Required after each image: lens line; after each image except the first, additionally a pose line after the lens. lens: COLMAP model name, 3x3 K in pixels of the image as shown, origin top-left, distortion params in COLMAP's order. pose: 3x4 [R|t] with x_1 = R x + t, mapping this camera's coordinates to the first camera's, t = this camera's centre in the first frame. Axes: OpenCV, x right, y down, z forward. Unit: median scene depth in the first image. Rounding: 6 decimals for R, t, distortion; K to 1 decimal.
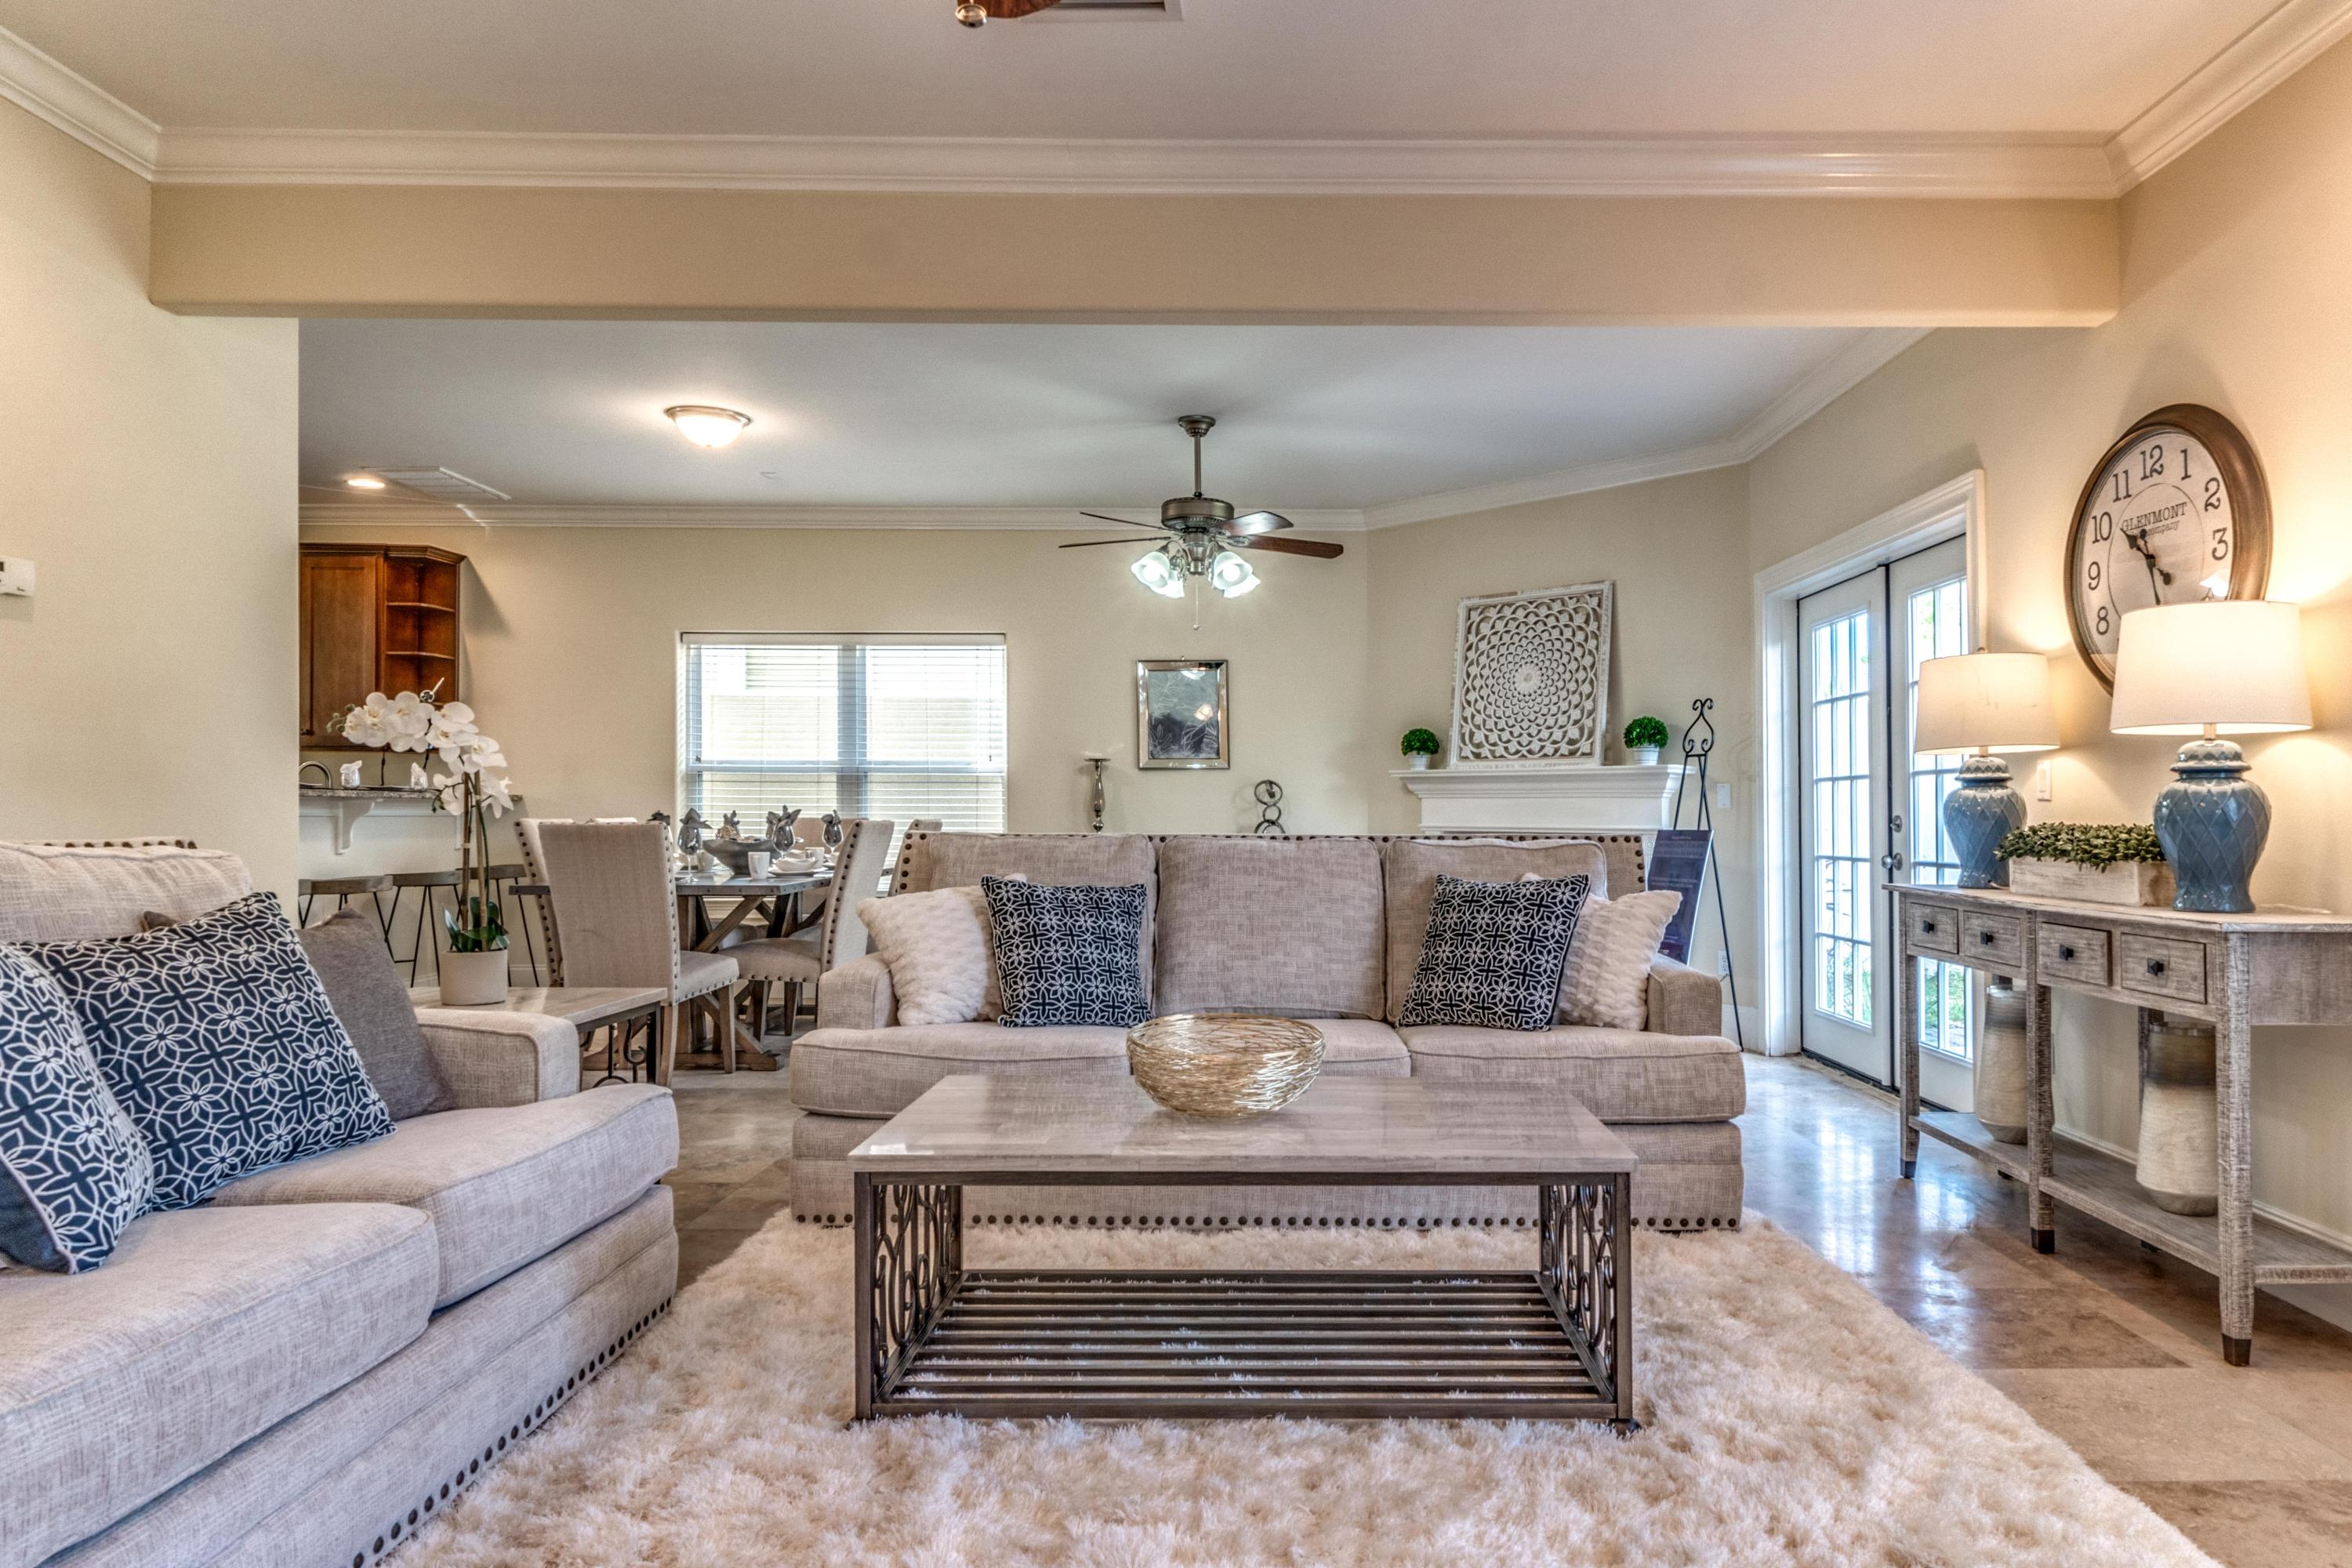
lens RADIAL K [[1442.2, 0, 1250.3], [0, 1442.2, 786.6], [0, 0, 1]] dist [-0.002172, -0.003011]
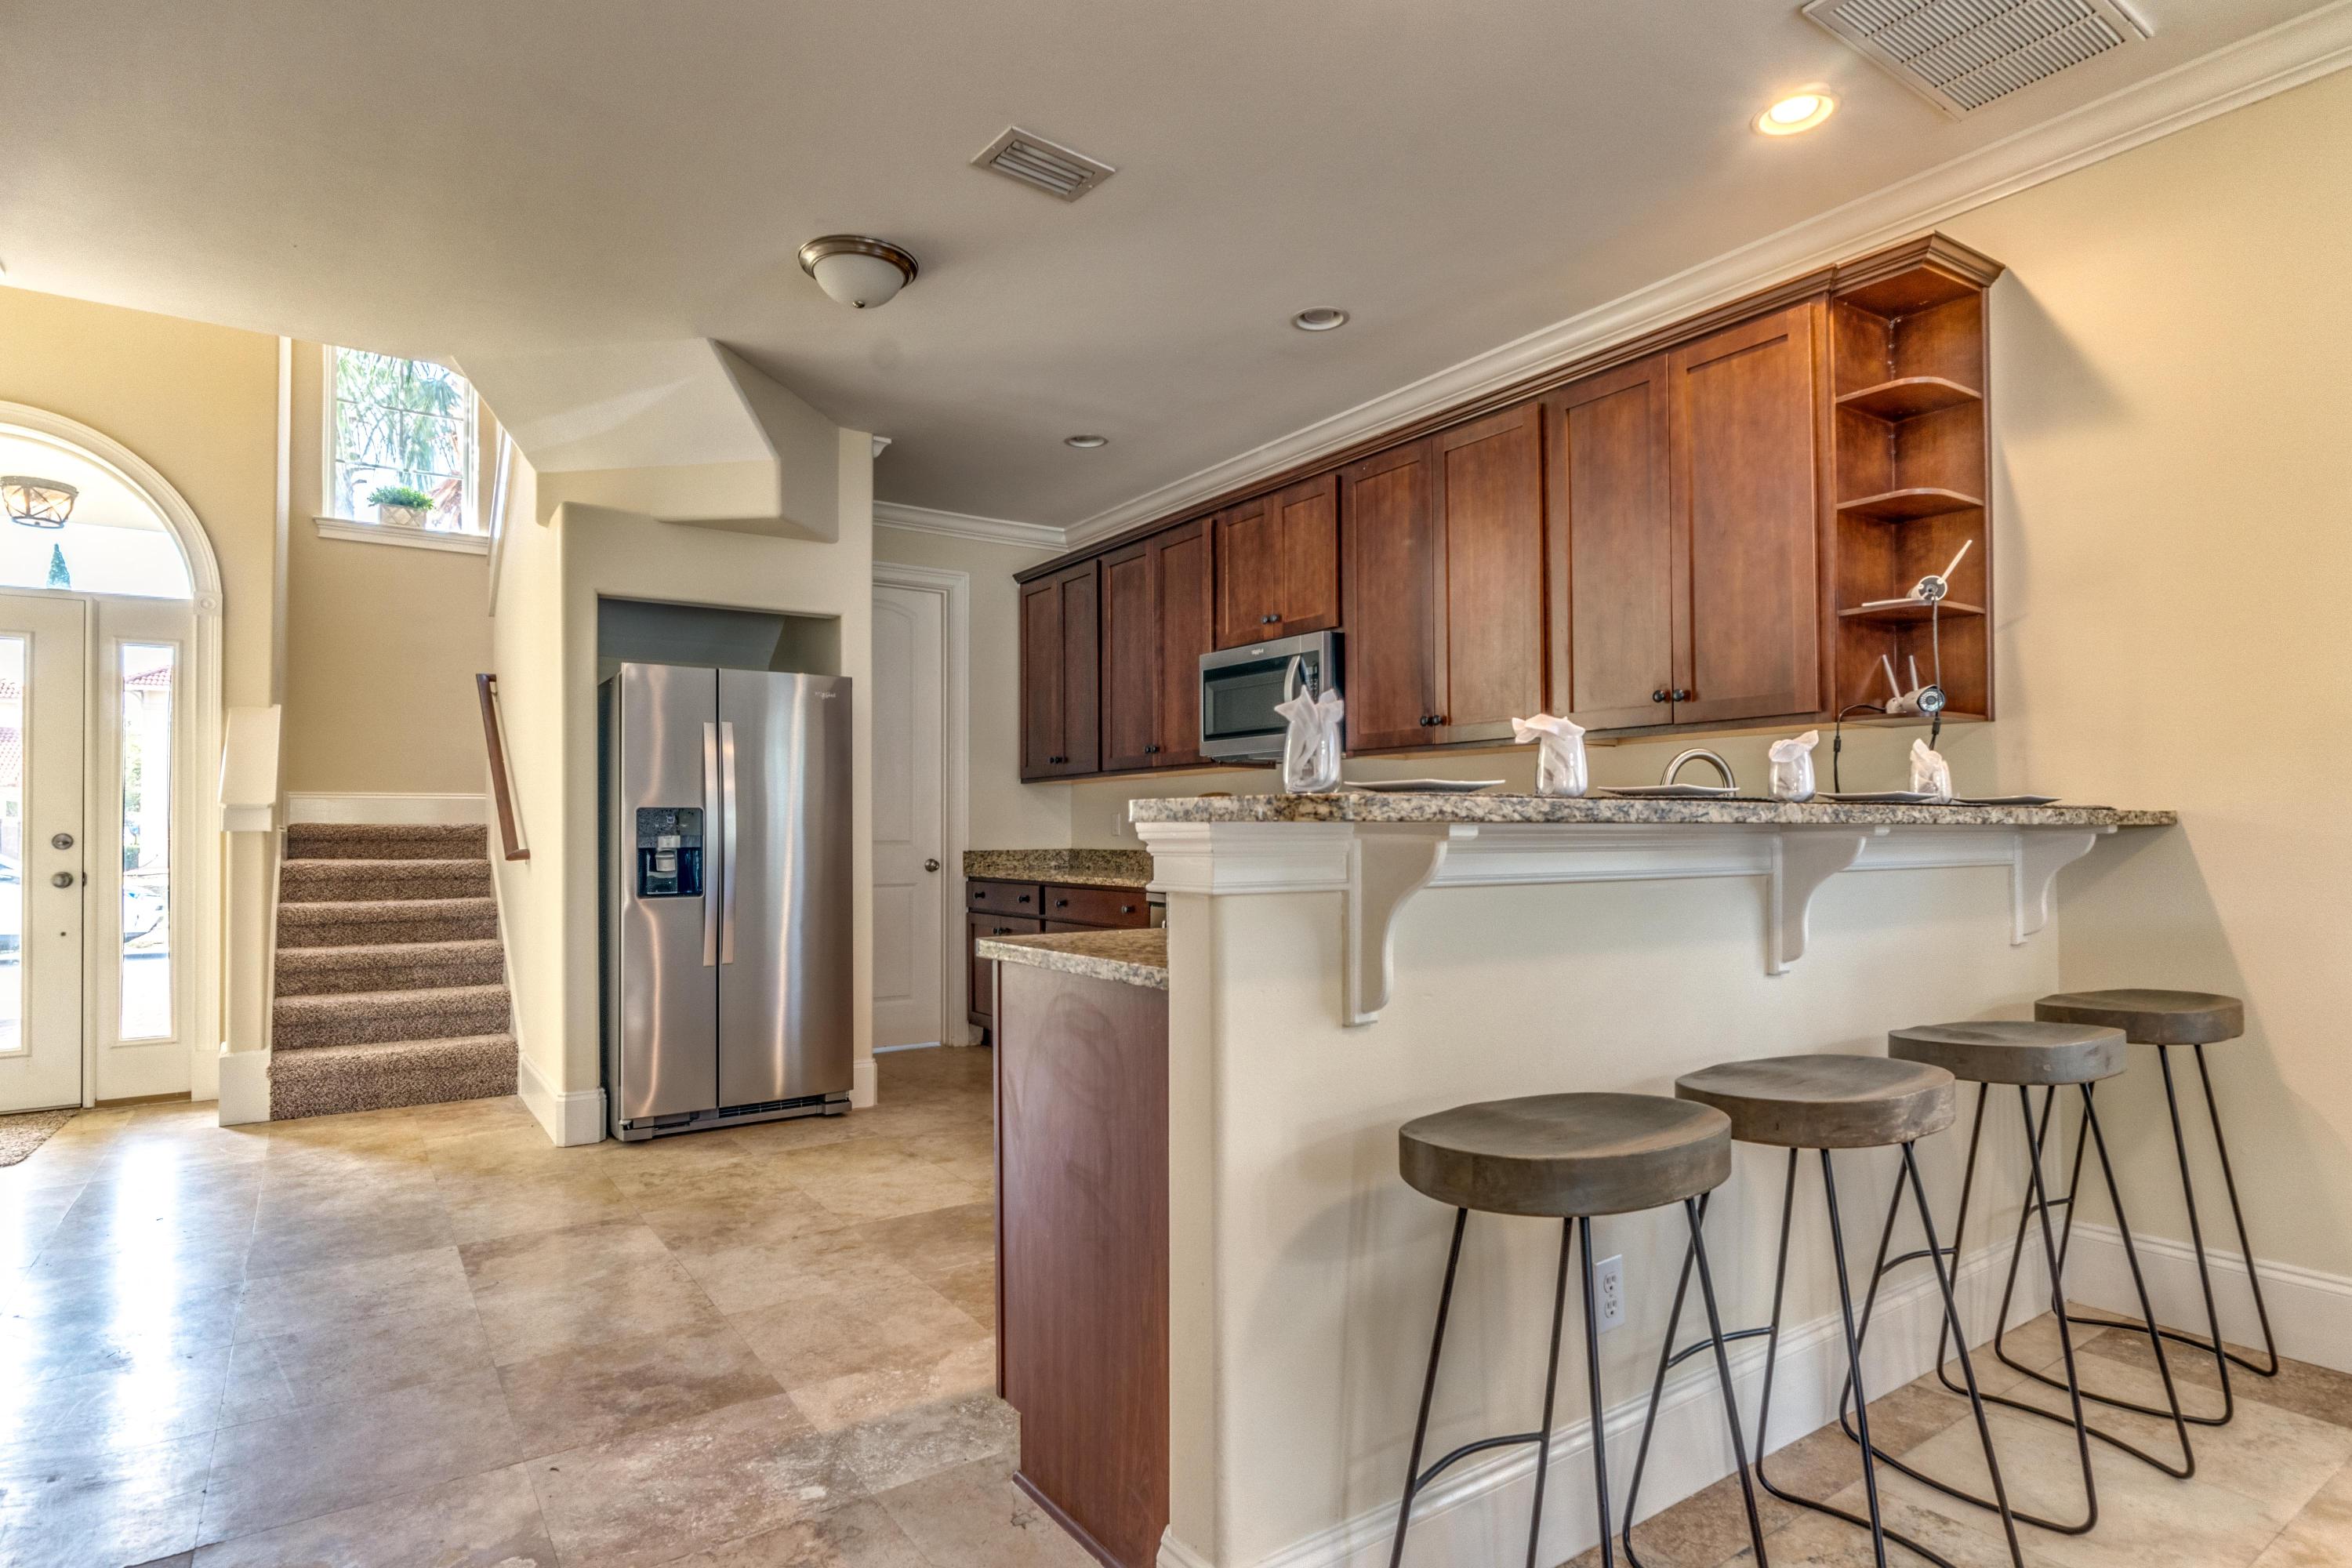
lens RADIAL K [[1232.5, 0, 1201.6], [0, 1232.5, 811.7], [0, 0, 1]] dist [-0.005709, 0.002522]
pose [[0.584696, -0.020434, -0.810995, -0.772363], [0.025949, 0.999642, -0.006478, 0.003235], [0.810838, -0.017257, 0.585017, 1.160218]]
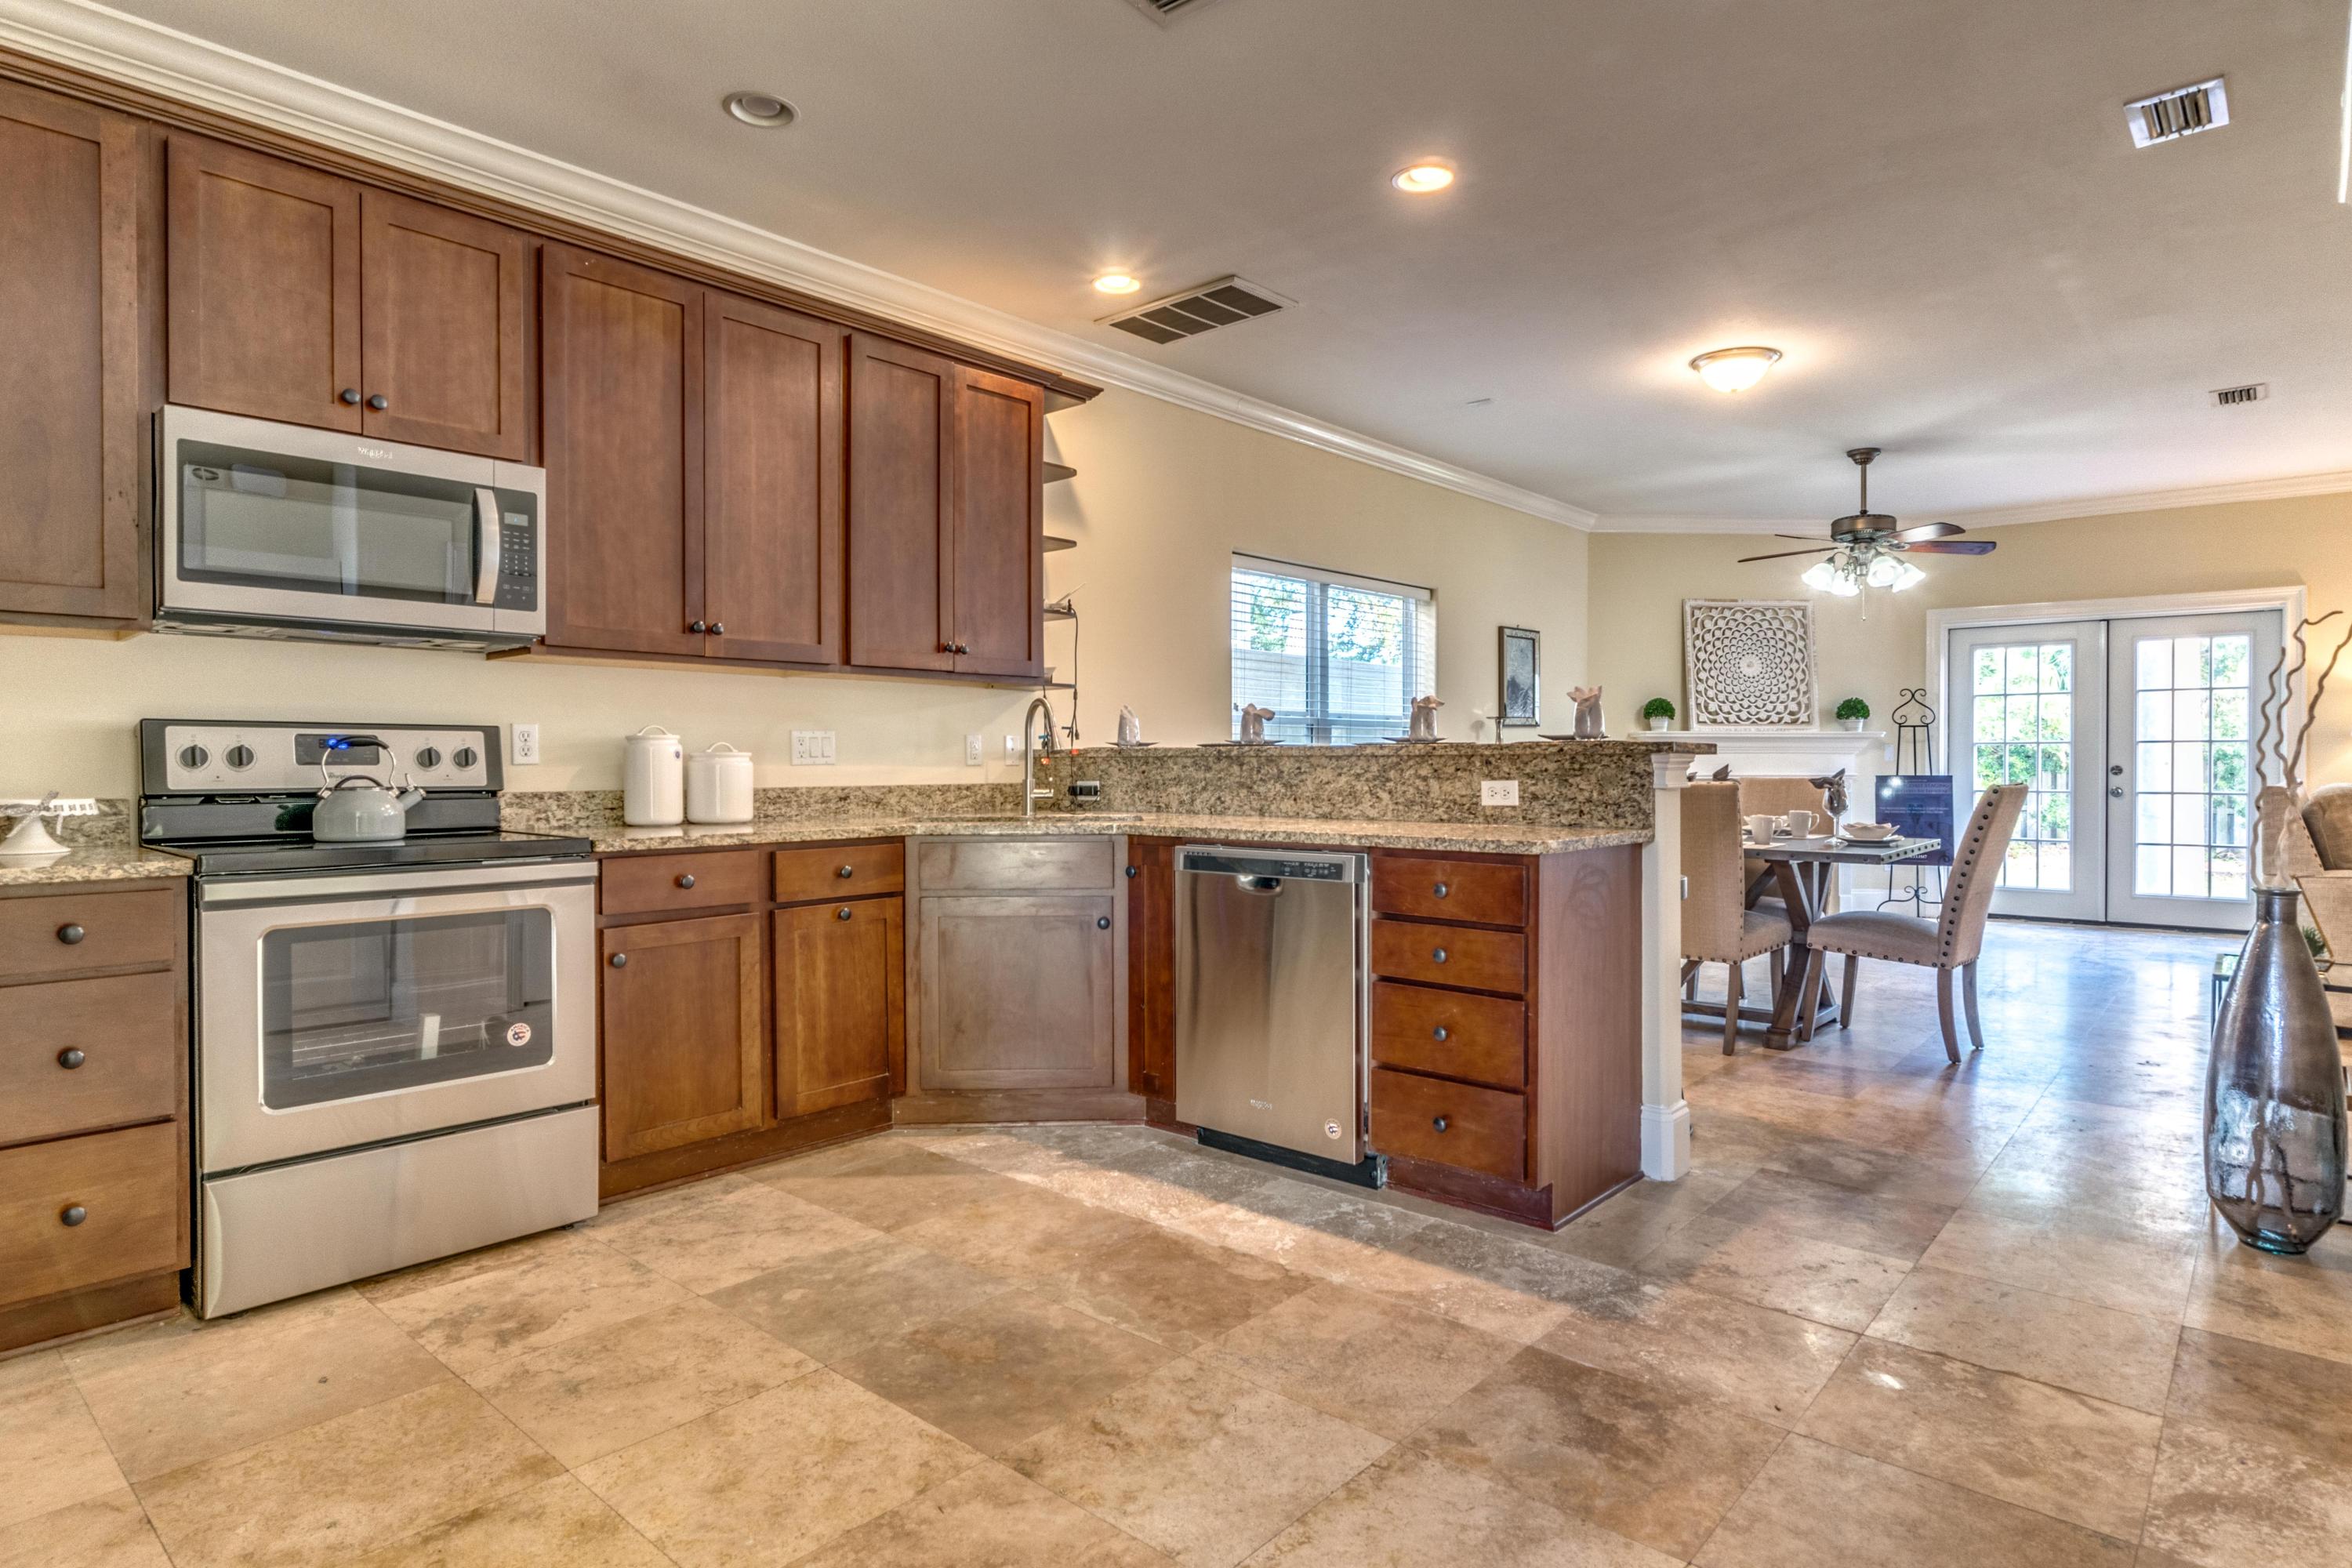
lens RADIAL K [[1232.5, 0, 1189.5], [0, 1232.5, 775.8], [0, 0, 1]] dist [-0.005709, 0.002522]
pose [[0.664517, -0.015379, 0.747115, -1.802621], [-0.011835, 0.999446, 0.031099, -0.001165], [-0.747179, -0.029508, 0.663967, 1.096149]]
